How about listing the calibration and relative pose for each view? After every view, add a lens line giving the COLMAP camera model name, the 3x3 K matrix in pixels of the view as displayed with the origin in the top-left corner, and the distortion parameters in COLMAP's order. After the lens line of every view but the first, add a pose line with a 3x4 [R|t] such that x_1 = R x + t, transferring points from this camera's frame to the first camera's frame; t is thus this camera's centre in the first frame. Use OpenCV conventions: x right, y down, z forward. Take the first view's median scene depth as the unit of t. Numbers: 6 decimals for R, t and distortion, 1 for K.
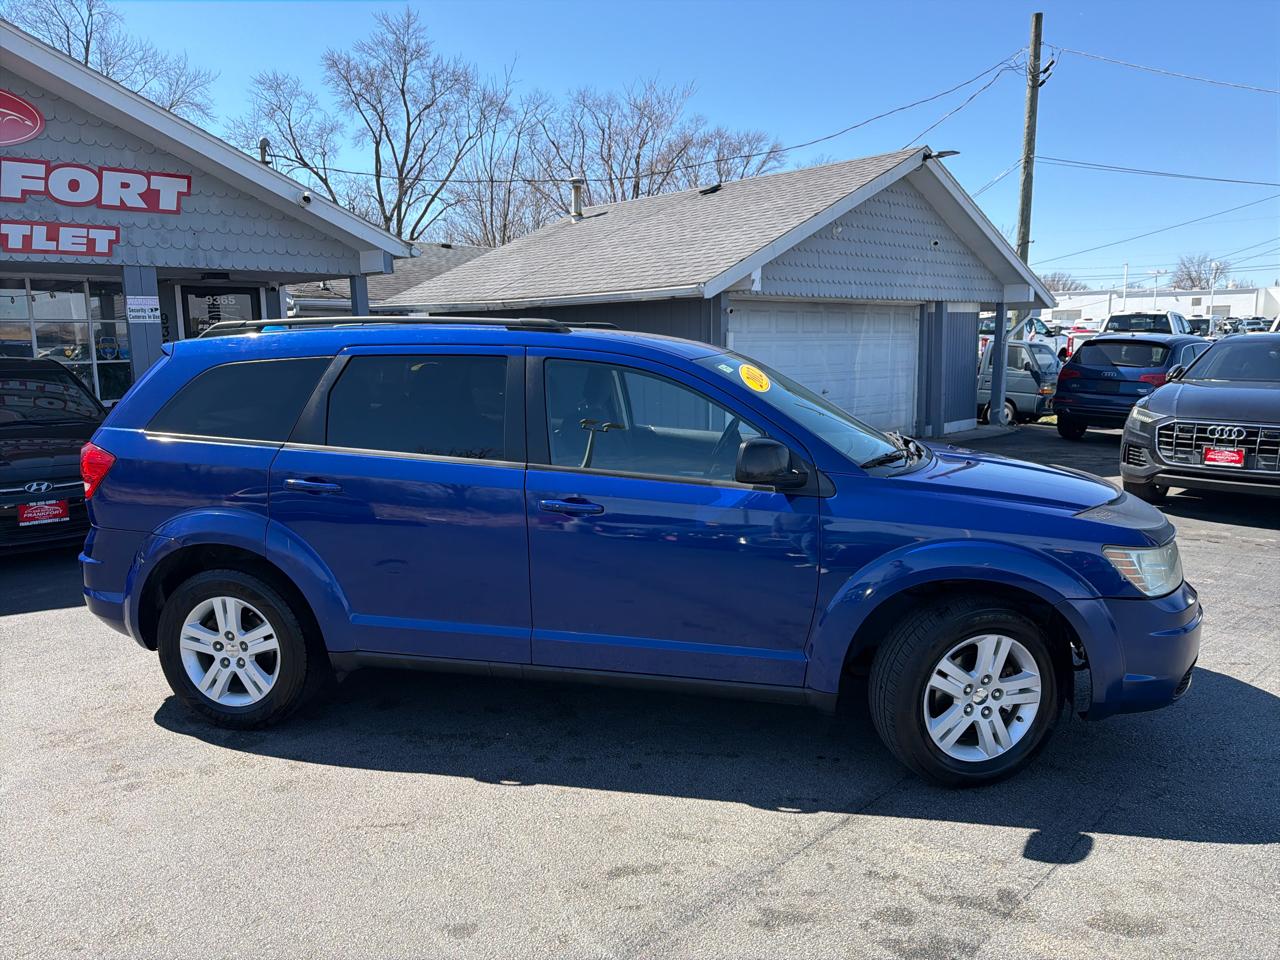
lens RADIAL K [[897.5, 0, 641.2], [0, 897.5, 472.3], [0, 0, 1]] dist [0.018799, -0.028965]
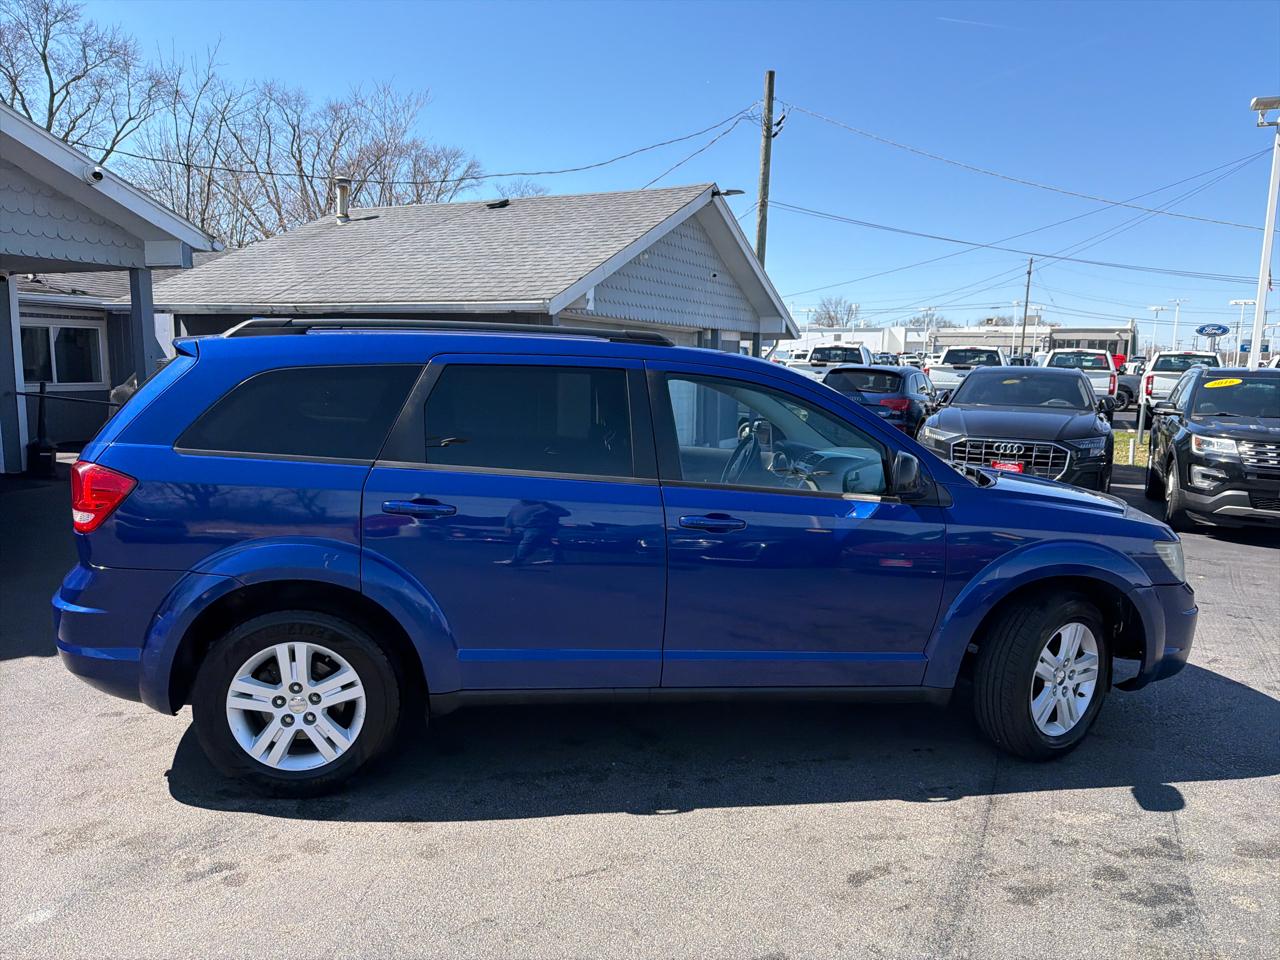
lens RADIAL K [[897.5, 0, 644.2], [0, 897.5, 482.3], [0, 0, 1]] dist [0.018799, -0.028965]
pose [[0.940990, -0.014492, 0.338124, -0.198044], [0.017827, 0.999818, -0.006758, -0.000329], [-0.337965, 0.012387, 0.941077, 0.039909]]
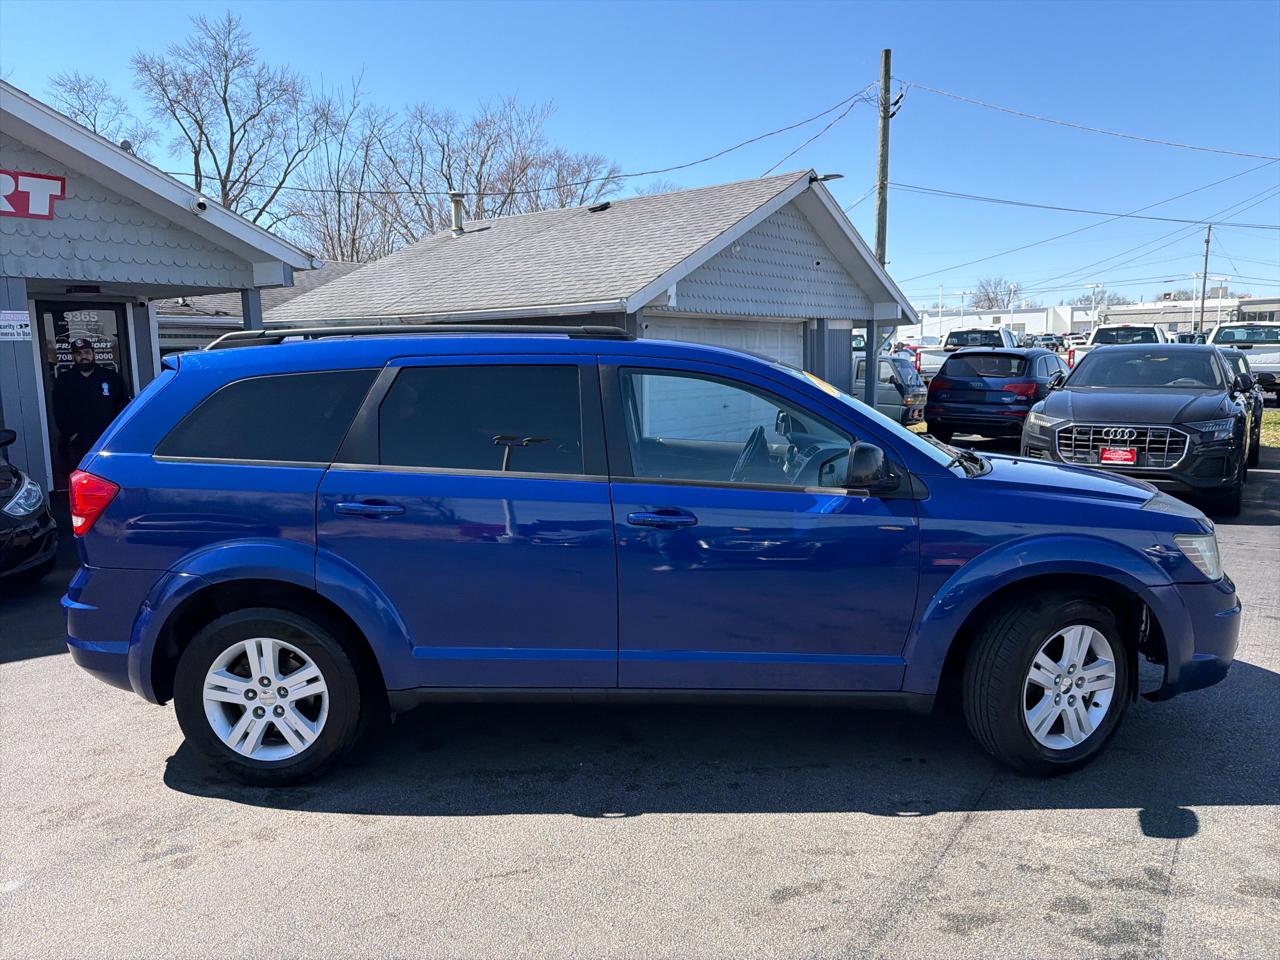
lens RADIAL K [[897.5, 0, 644.6], [0, 897.5, 472.9], [0, 0, 1]] dist [0.018799, -0.028965]
pose [[0.983583, -0.032027, 0.177589, -0.109459], [0.035676, 0.999212, -0.017397, 0.001765], [-0.176892, 0.023447, 0.983951, 0.023237]]
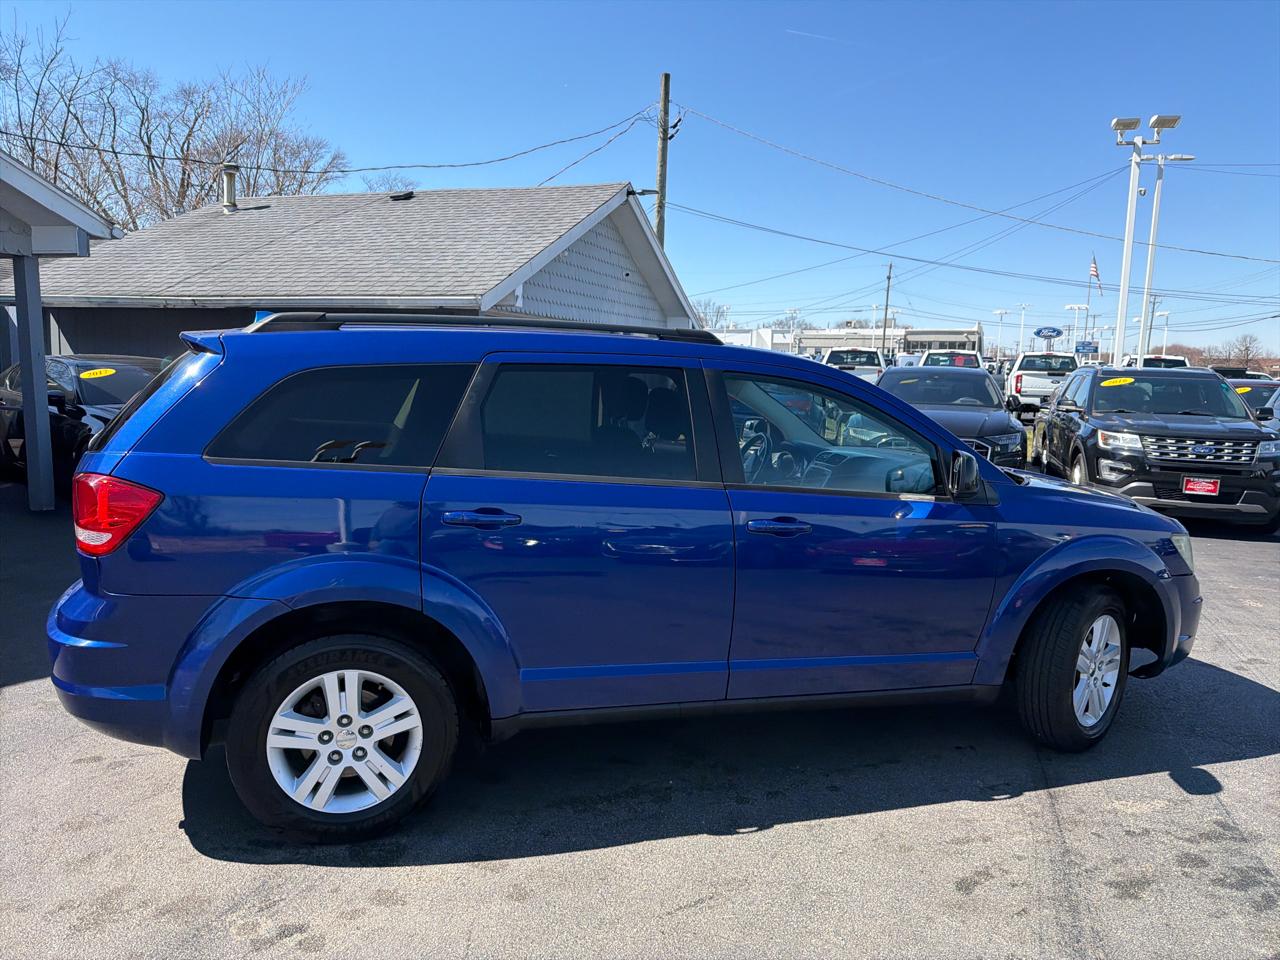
lens RADIAL K [[897.5, 0, 645.0], [0, 897.5, 470.0], [0, 0, 1]] dist [0.018799, -0.028965]
pose [[0.883076, -0.023487, 0.468641, -0.268294], [0.034697, 0.999281, -0.015299, -0.005105], [-0.467945, 0.029771, 0.883256, 0.090335]]
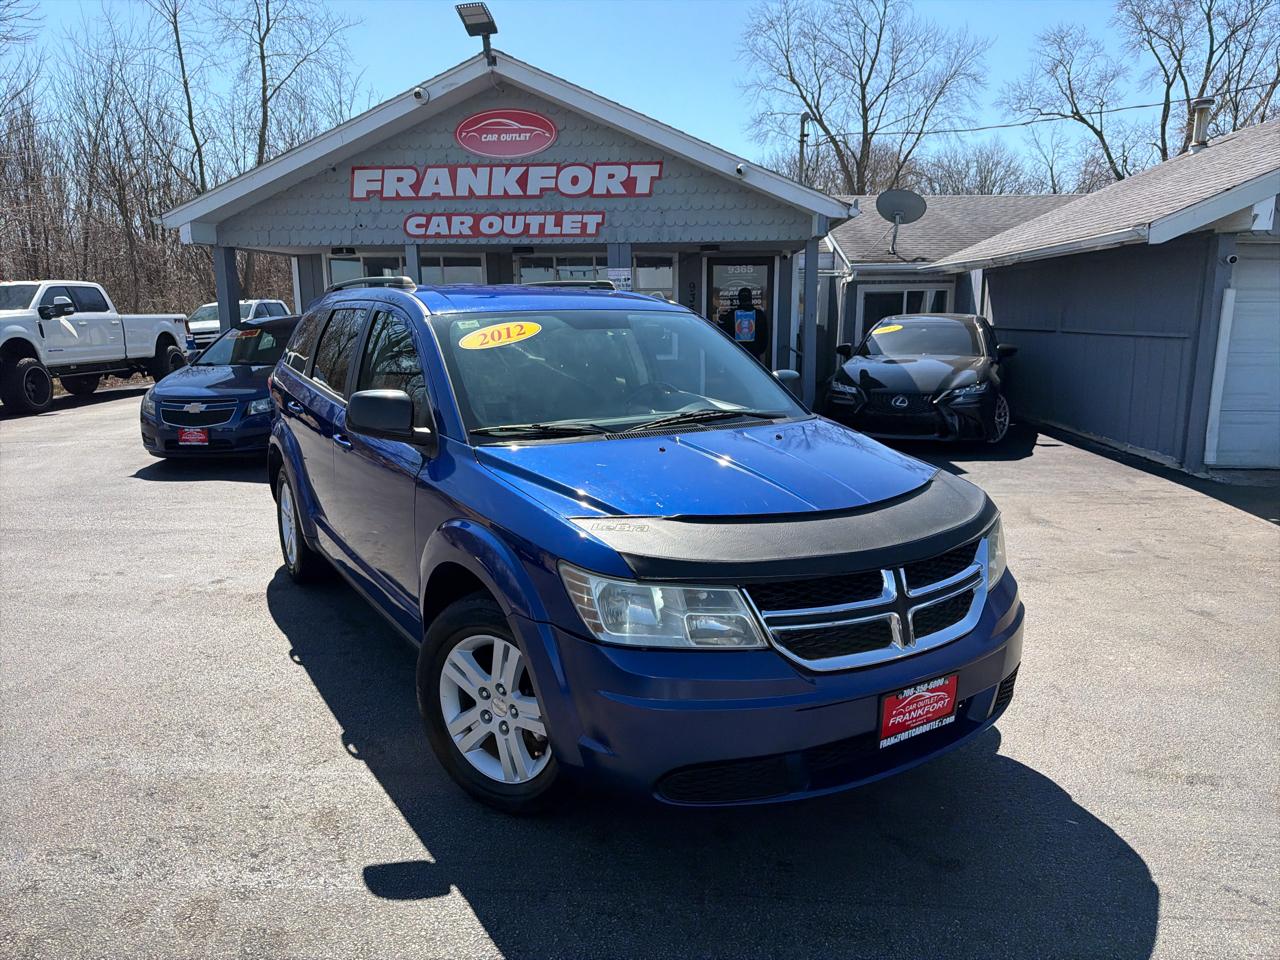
lens RADIAL K [[897.5, 0, 644.7], [0, 897.5, 491.1], [0, 0, 1]] dist [0.018799, -0.028965]
pose [[0.684122, 0.145037, -0.714802, 0.416337], [-0.105407, 0.989401, 0.099871, -0.022738], [0.721711, 0.007021, 0.692159, 0.197833]]
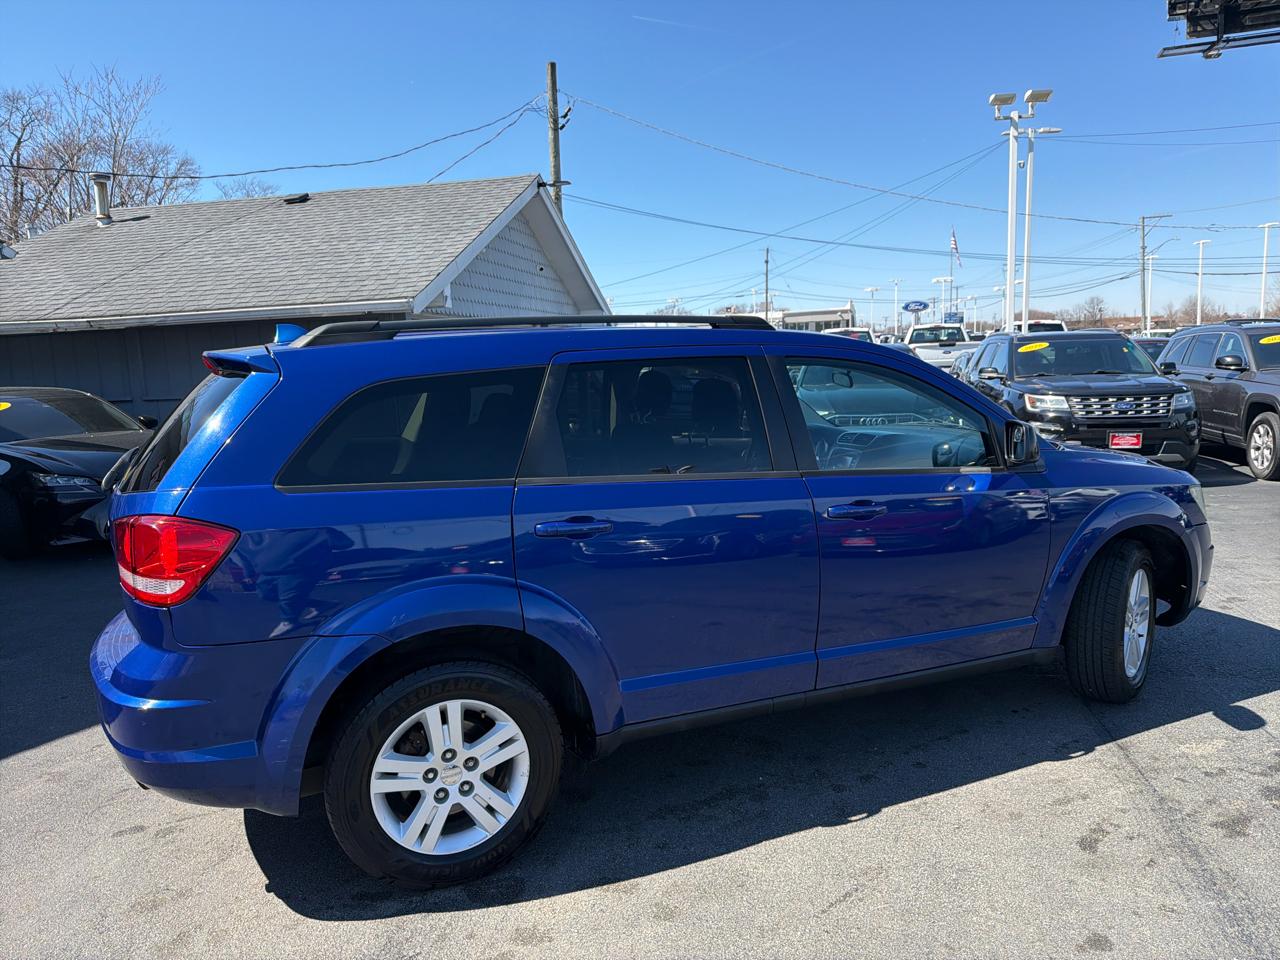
lens RADIAL K [[897.5, 0, 643.6], [0, 897.5, 485.4], [0, 0, 1]] dist [0.018799, -0.028965]
pose [[0.815930, -0.103806, 0.568755, -0.327923], [0.114372, 0.993289, 0.017213, -0.012193], [-0.566725, 0.051005, 0.822327, 0.143002]]
